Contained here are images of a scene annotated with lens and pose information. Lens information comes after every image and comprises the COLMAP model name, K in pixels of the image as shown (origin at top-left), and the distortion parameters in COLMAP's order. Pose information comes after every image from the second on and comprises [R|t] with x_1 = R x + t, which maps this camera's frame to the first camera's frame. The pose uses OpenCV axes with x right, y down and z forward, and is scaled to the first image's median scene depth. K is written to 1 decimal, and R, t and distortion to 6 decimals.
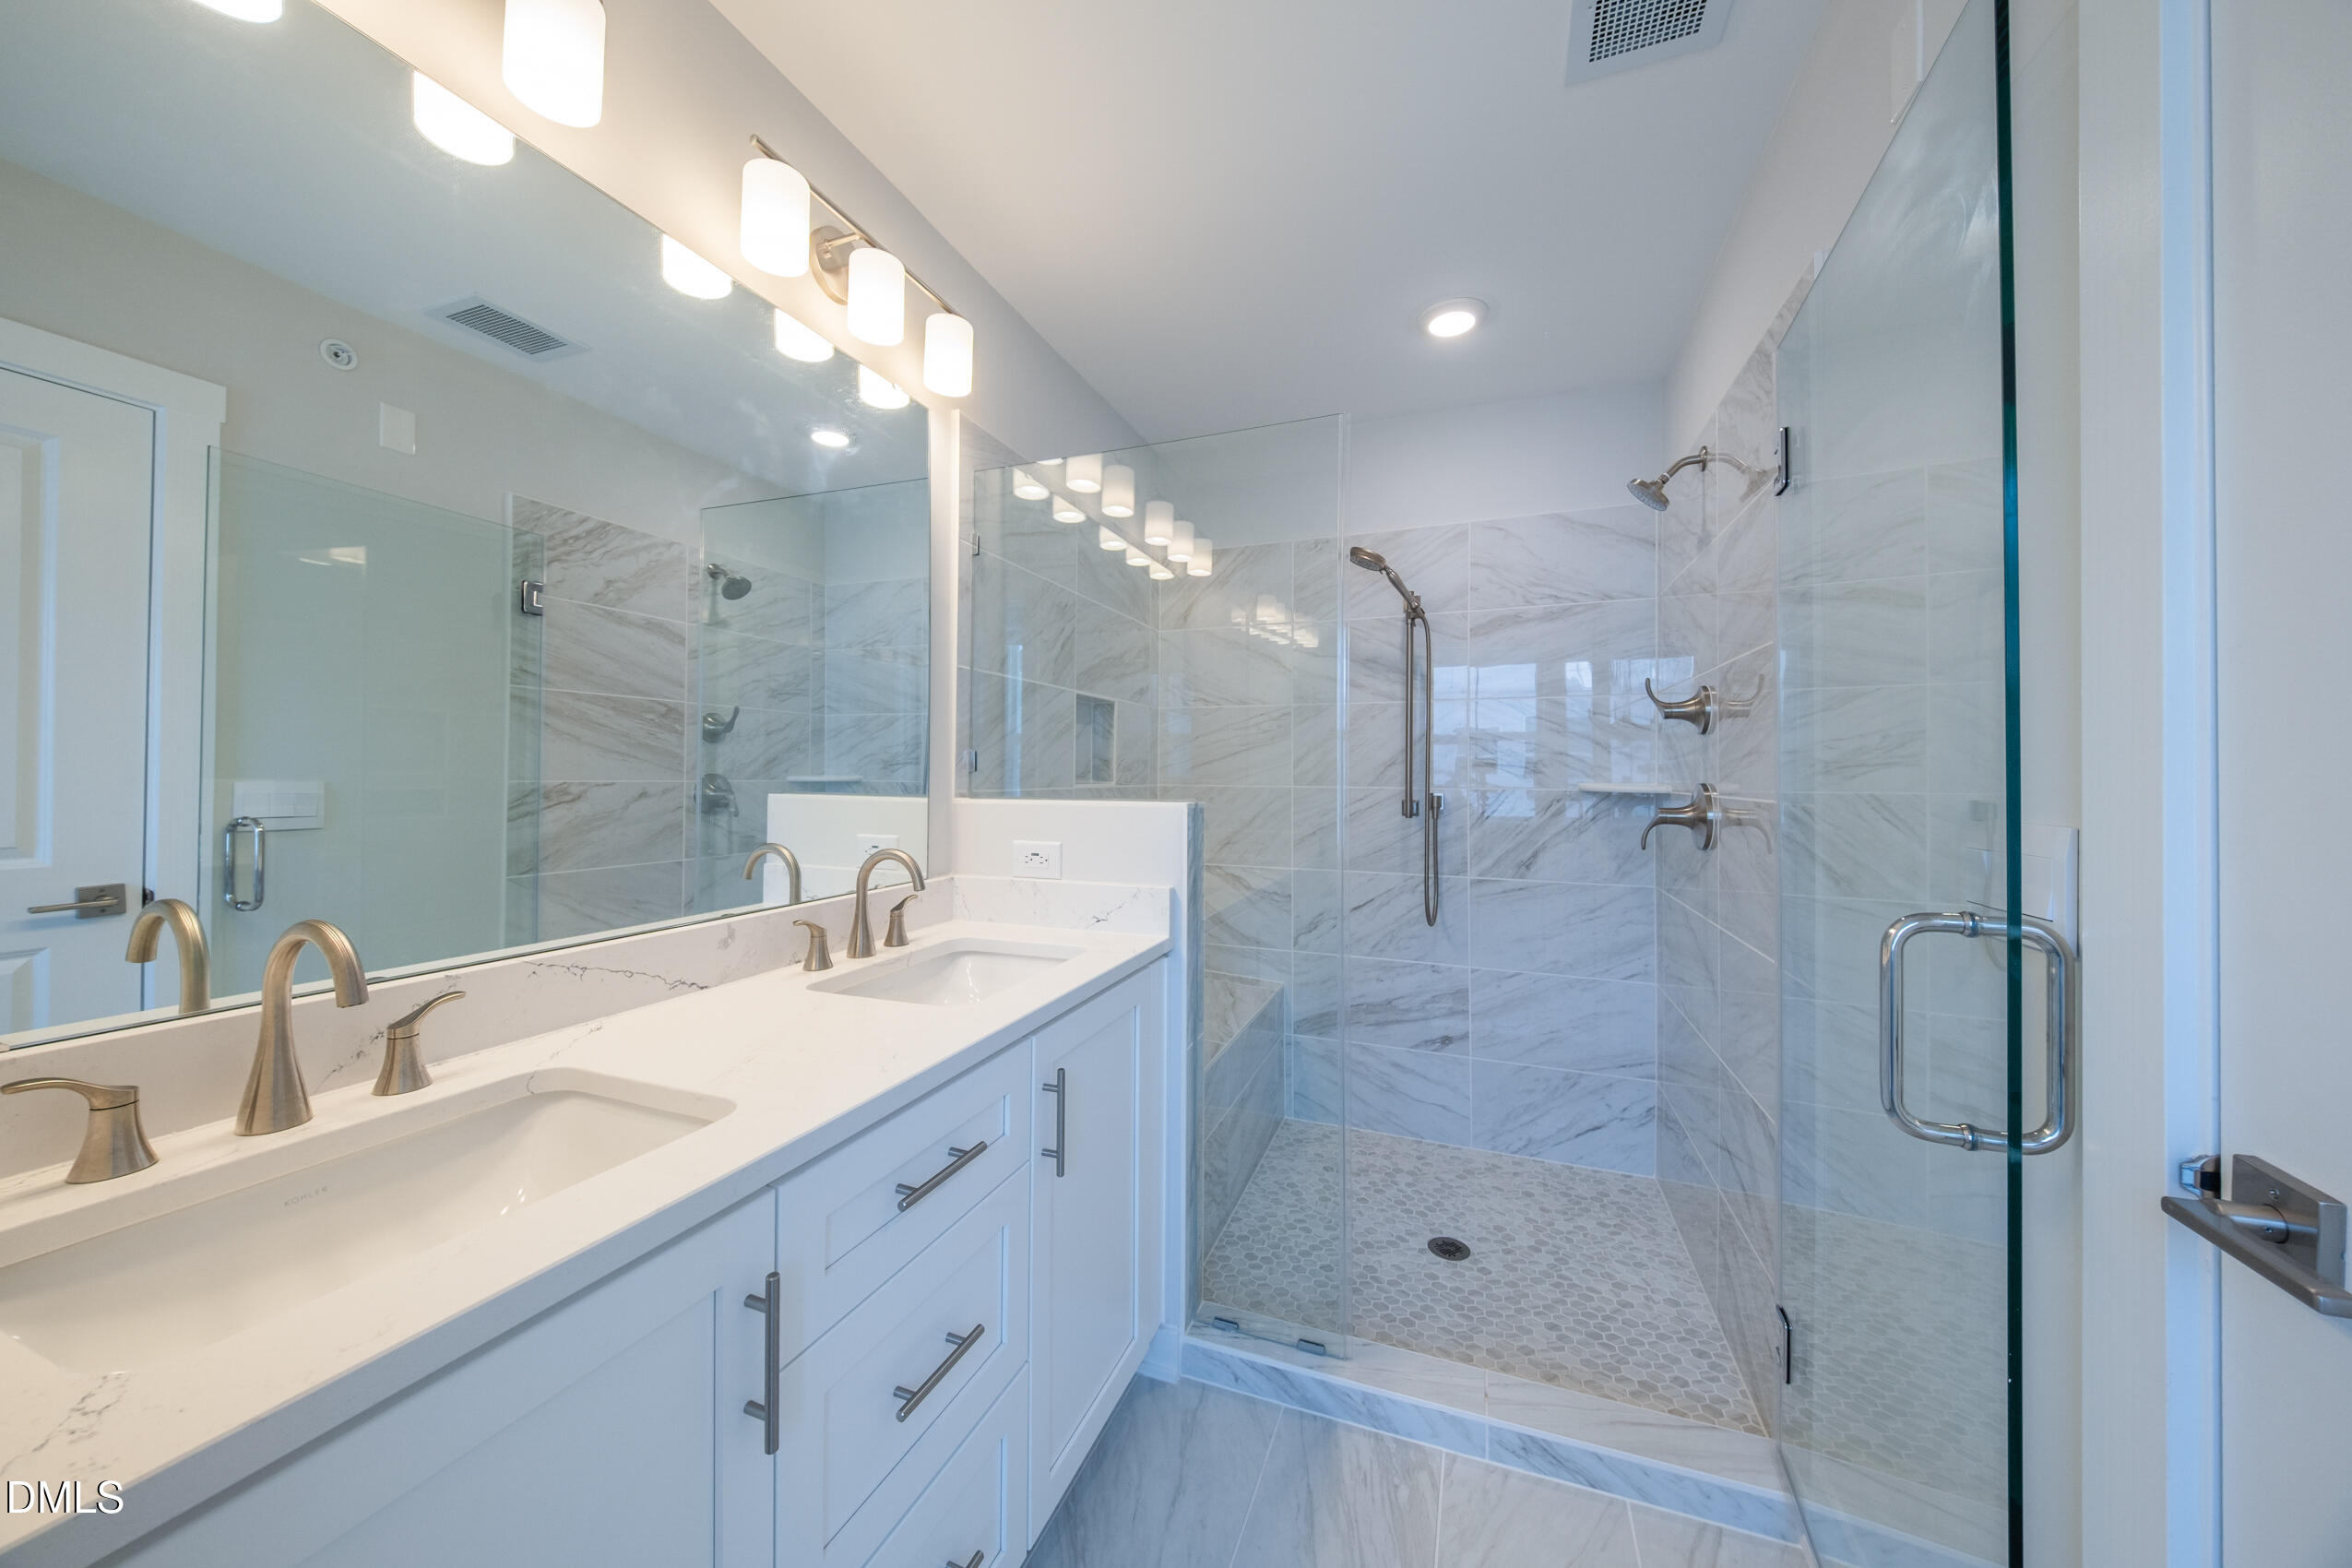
lens RADIAL K [[827.1, 0, 1139.7], [0, 827.1, 746.6], [0, 0, 1]] dist [-0.007114, -0.003541]
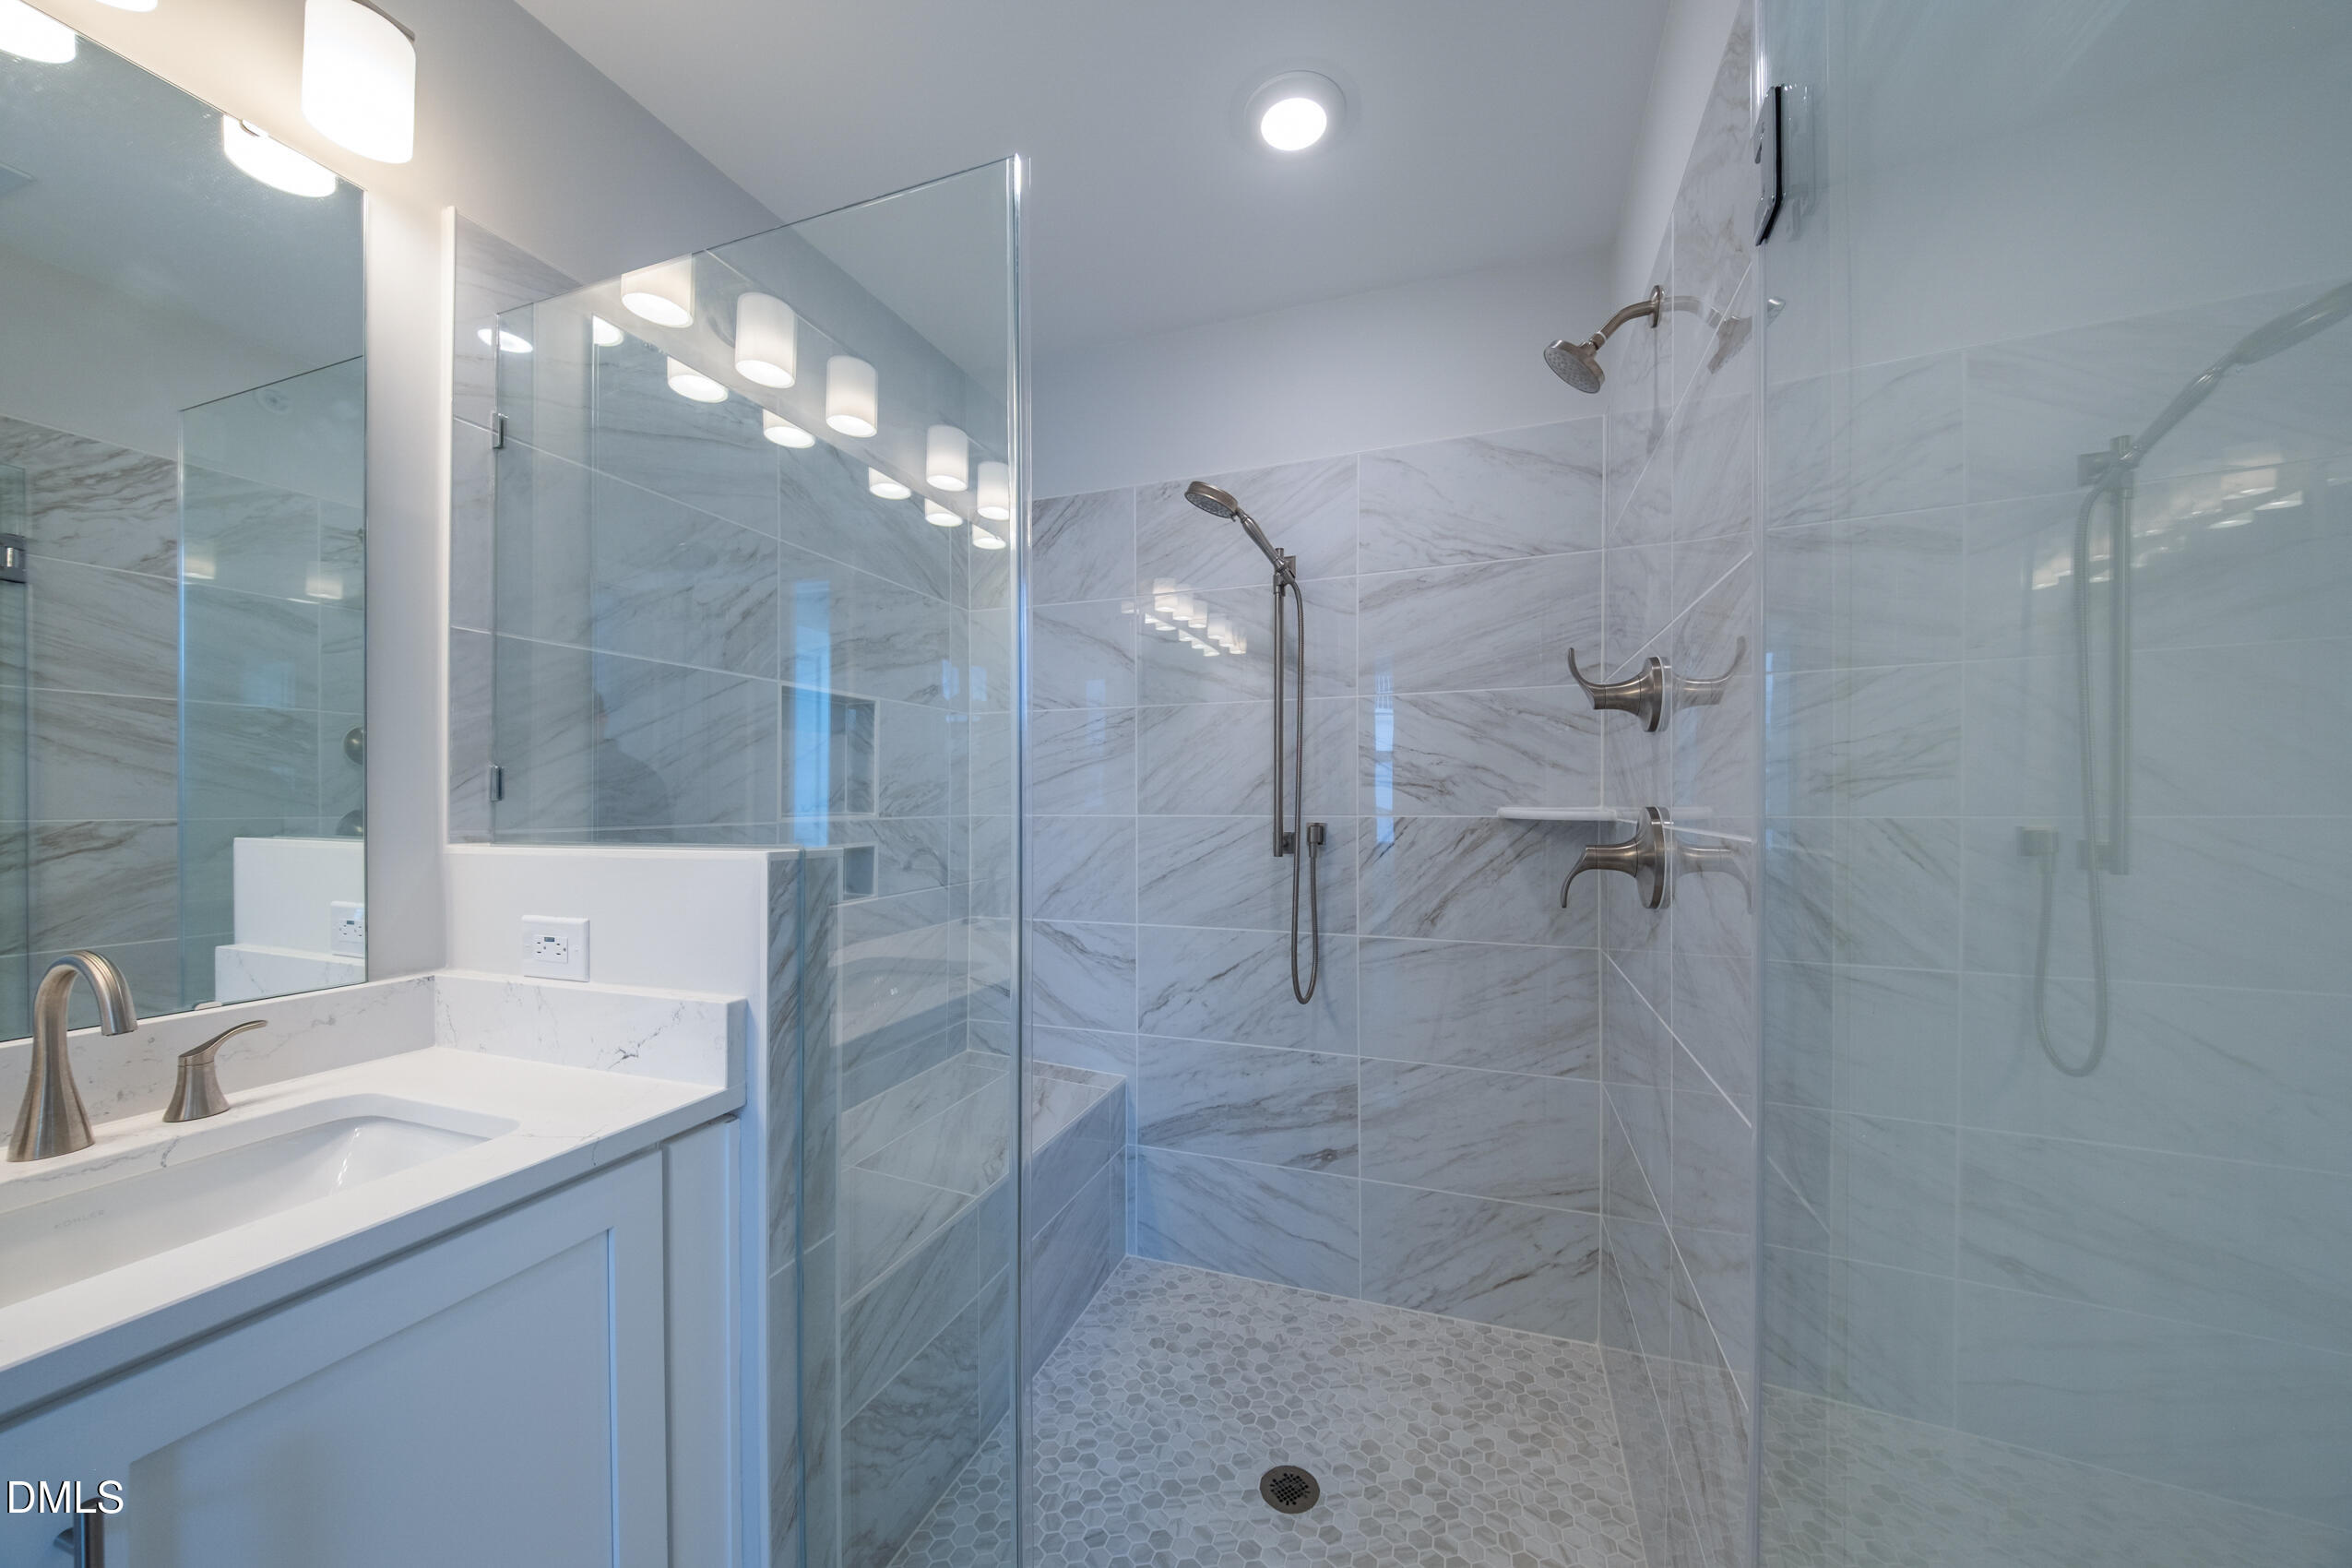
lens RADIAL K [[827.1, 0, 1180.8], [0, 827.1, 793.7], [0, 0, 1]] dist [-0.007114, -0.003541]
pose [[0.999248, -0.010476, 0.037336, 0.239623], [0.009572, 0.999658, 0.024317, 0.012250], [-0.037578, -0.023941, 0.999007, 0.302099]]
